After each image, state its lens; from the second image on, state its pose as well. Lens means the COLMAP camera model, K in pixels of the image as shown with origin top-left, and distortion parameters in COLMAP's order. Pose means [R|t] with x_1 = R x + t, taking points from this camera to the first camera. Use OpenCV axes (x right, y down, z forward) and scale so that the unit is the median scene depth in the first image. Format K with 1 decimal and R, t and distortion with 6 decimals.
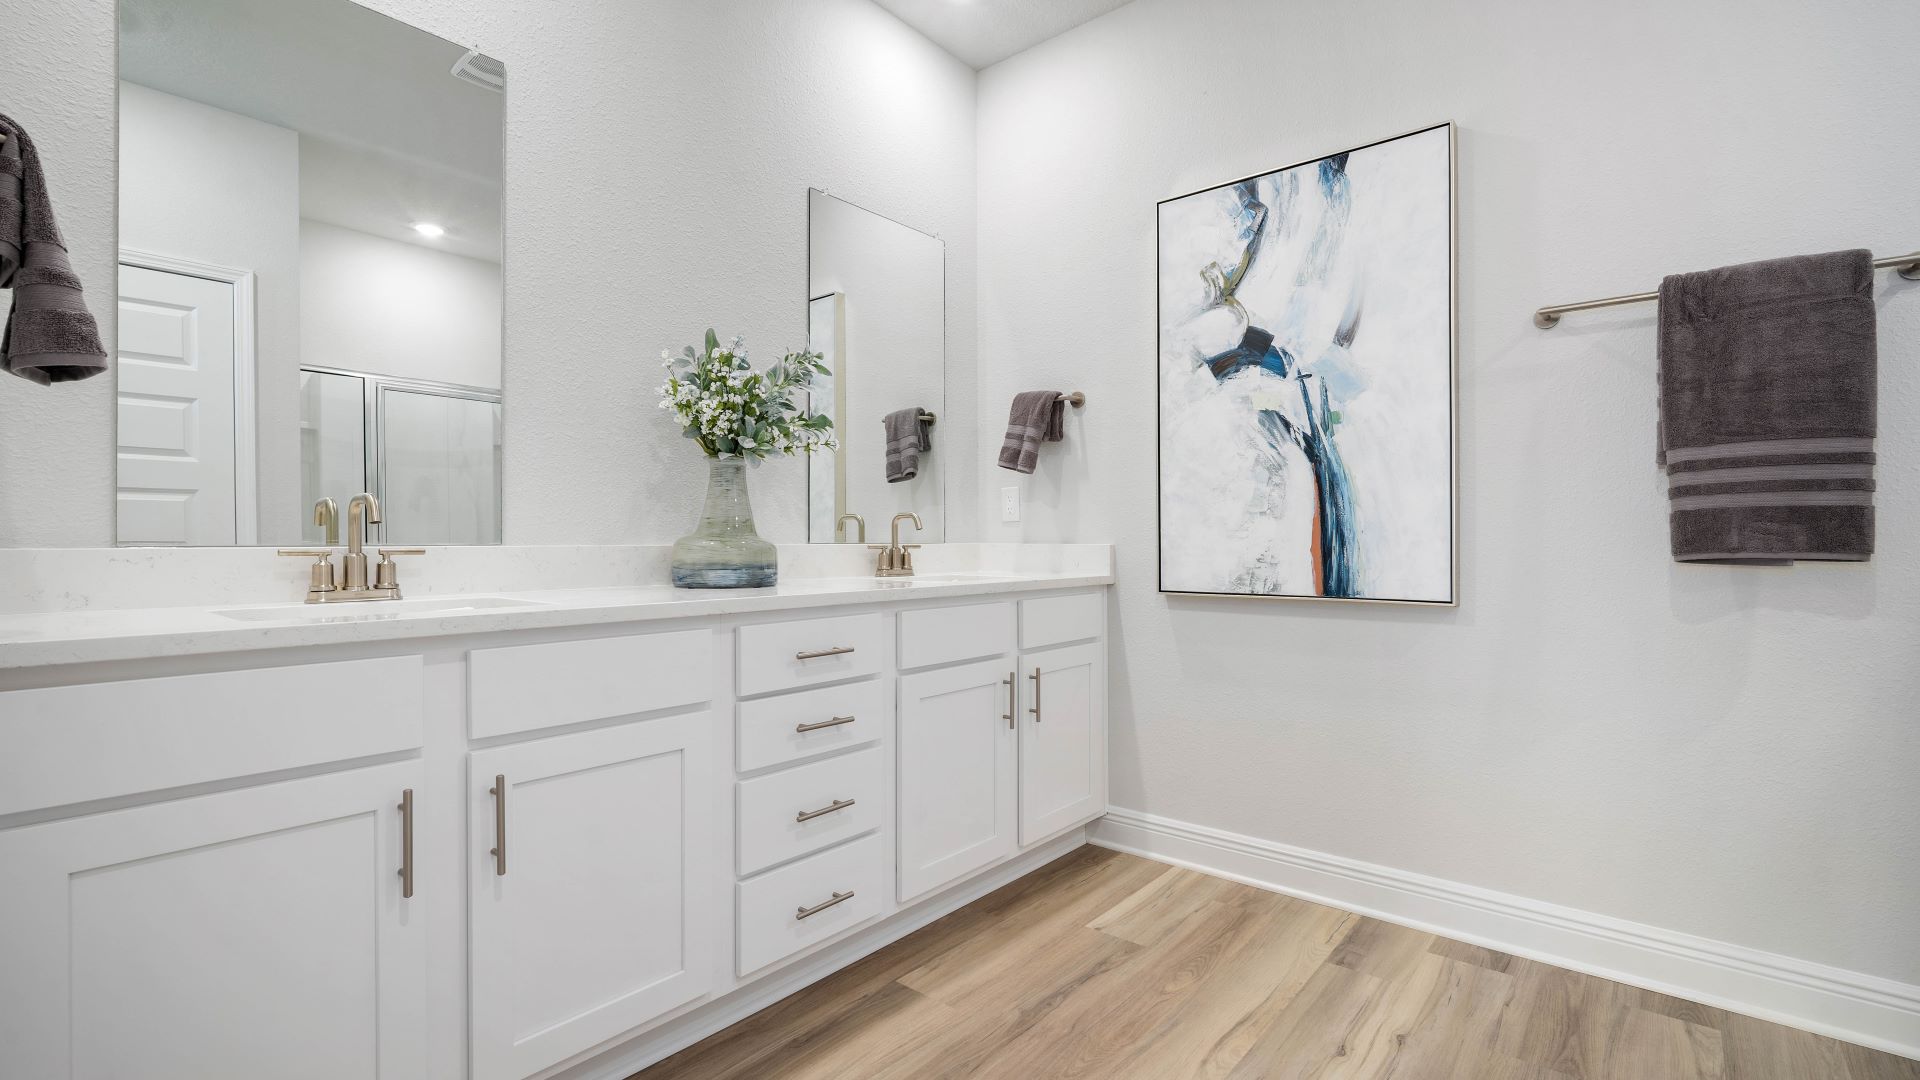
lens RADIAL K [[849.4, 0, 959.0], [0, 849.4, 543.3], [0, 0, 1]] dist [-0.003970, 0.000612]
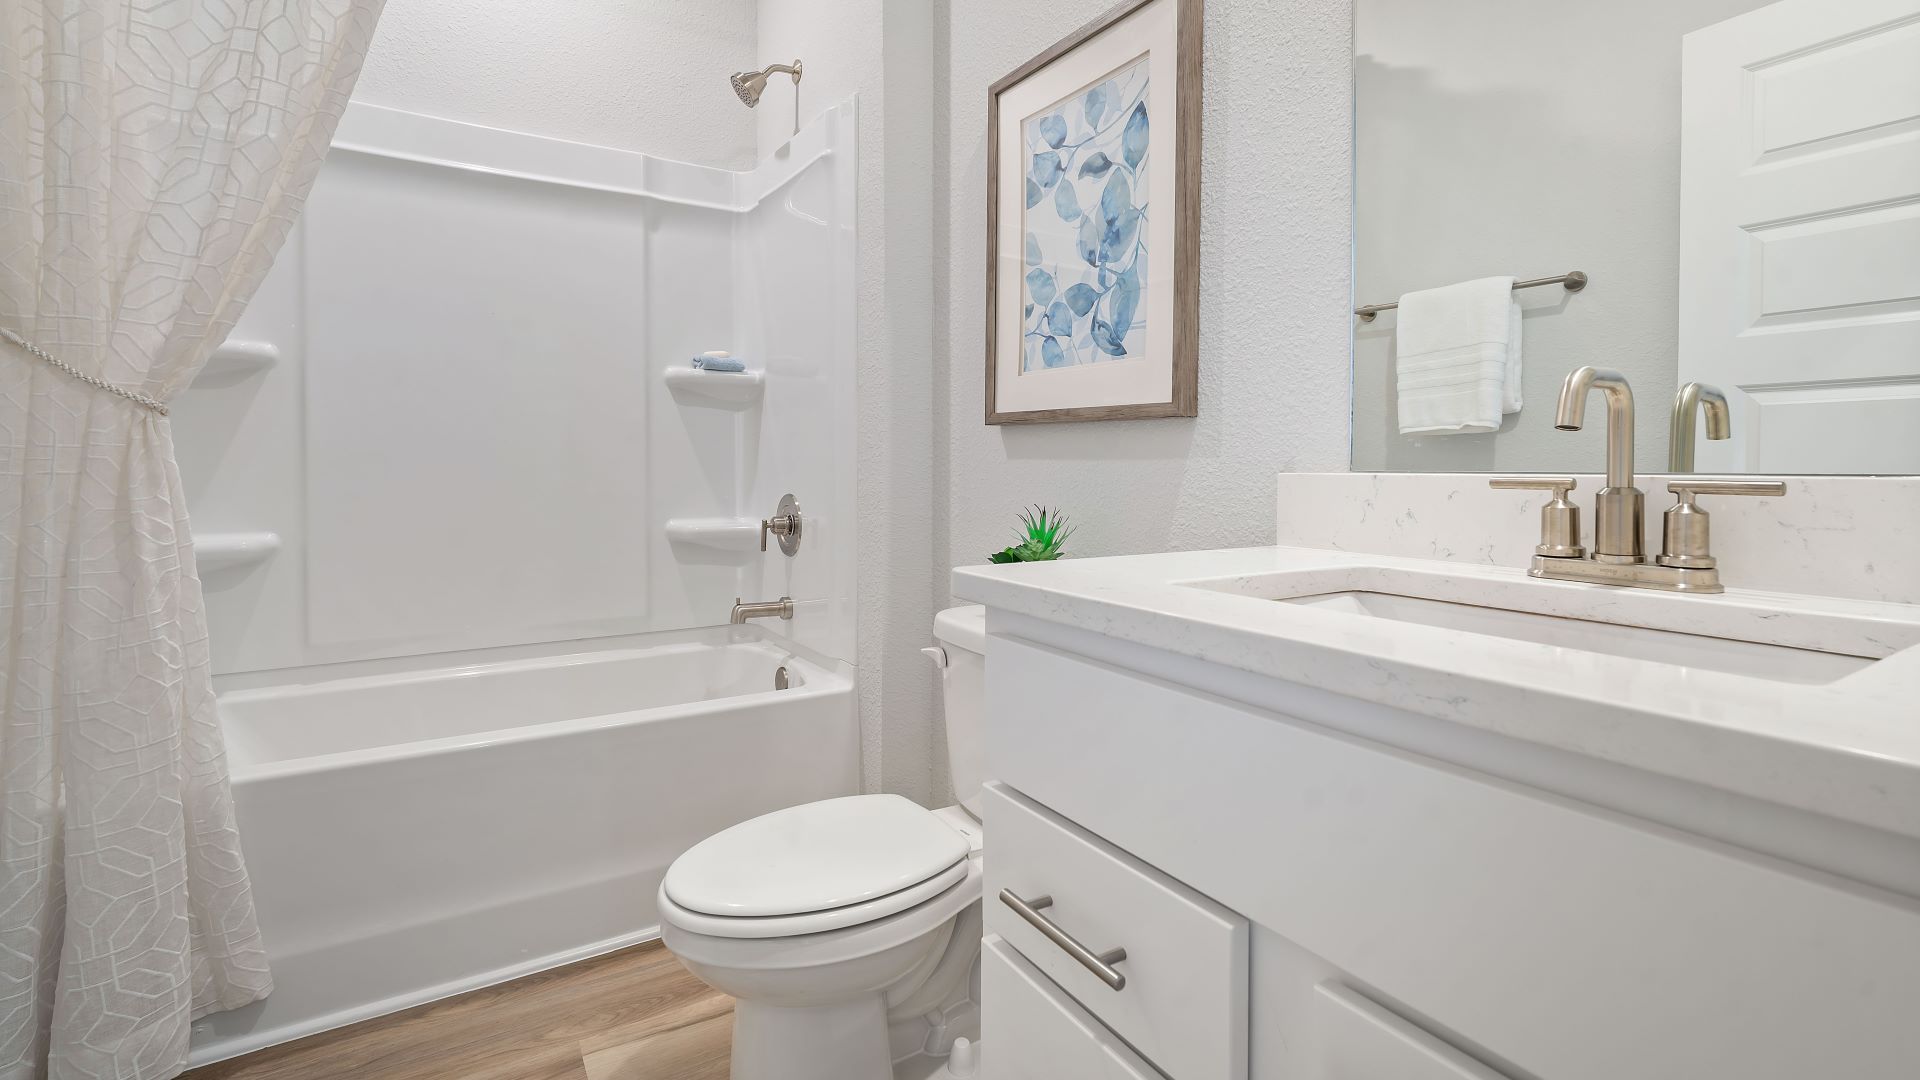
lens RADIAL K [[849.4, 0, 960.3], [0, 849.4, 539.7], [0, 0, 1]] dist [-0.003970, 0.000612]
pose [[-0.307108, 0.088107, -0.947587, -0.121179], [-0.005115, 0.995538, 0.094223, -0.002605], [0.951661, 0.033784, -0.305287, 0.787436]]
